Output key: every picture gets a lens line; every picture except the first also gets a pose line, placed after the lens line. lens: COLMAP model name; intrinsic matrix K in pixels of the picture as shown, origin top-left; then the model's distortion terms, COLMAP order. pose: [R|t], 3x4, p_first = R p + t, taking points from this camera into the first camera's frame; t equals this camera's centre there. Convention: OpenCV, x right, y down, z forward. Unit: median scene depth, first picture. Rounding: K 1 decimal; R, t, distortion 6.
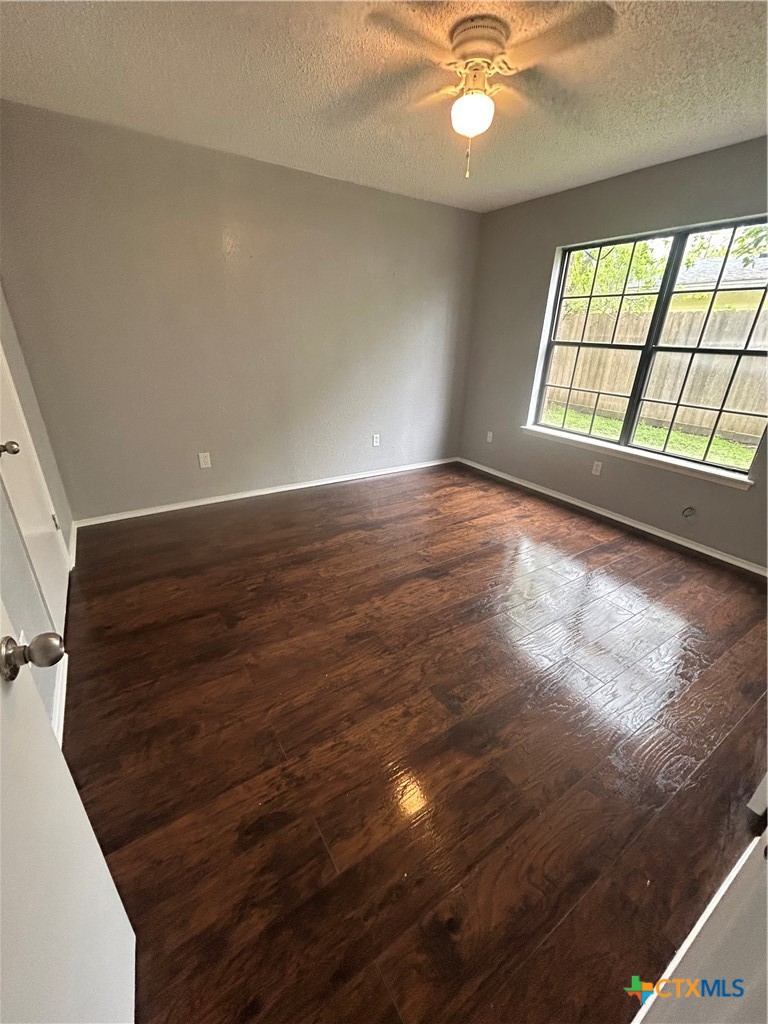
lens RADIAL K [[417.3, 0, 384.0], [0, 417.3, 512.0], [0, 0, 1]] dist [0.000011, 0.000215]
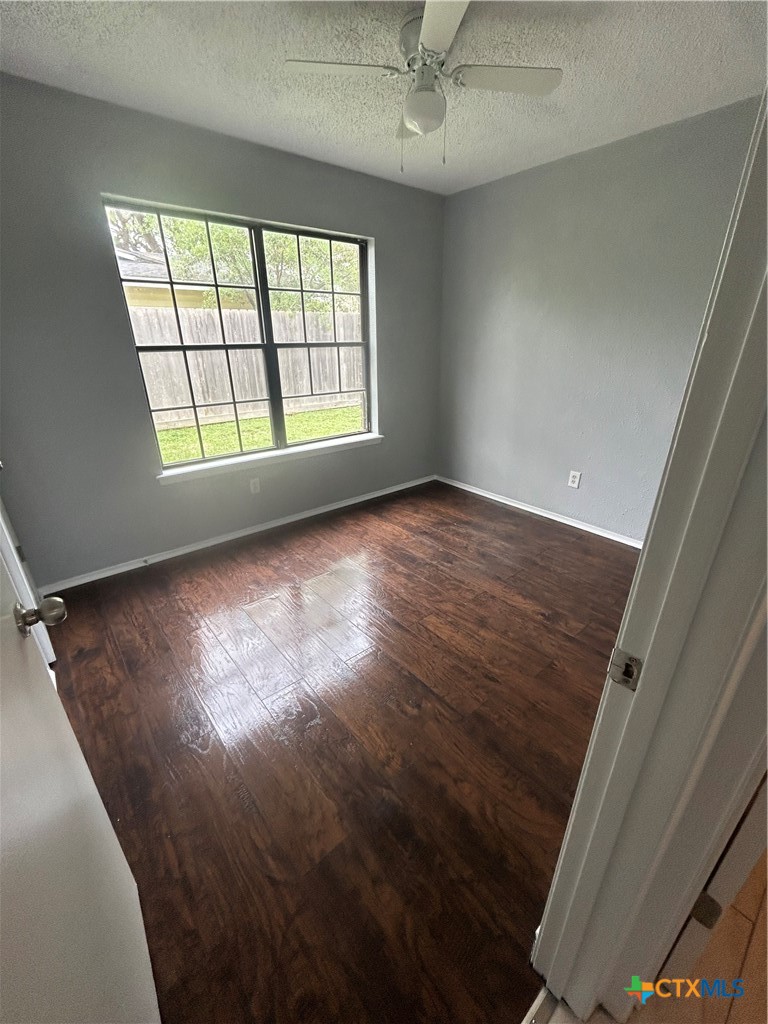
lens RADIAL K [[417.3, 0, 384.0], [0, 417.3, 512.0], [0, 0, 1]] dist [0.000011, 0.000215]
pose [[-0.122488, -0.410868, 0.903429, -0.421449], [0.403398, 0.811087, 0.423566, -0.388263], [-0.906789, 0.416324, 0.066395, 0.865796]]
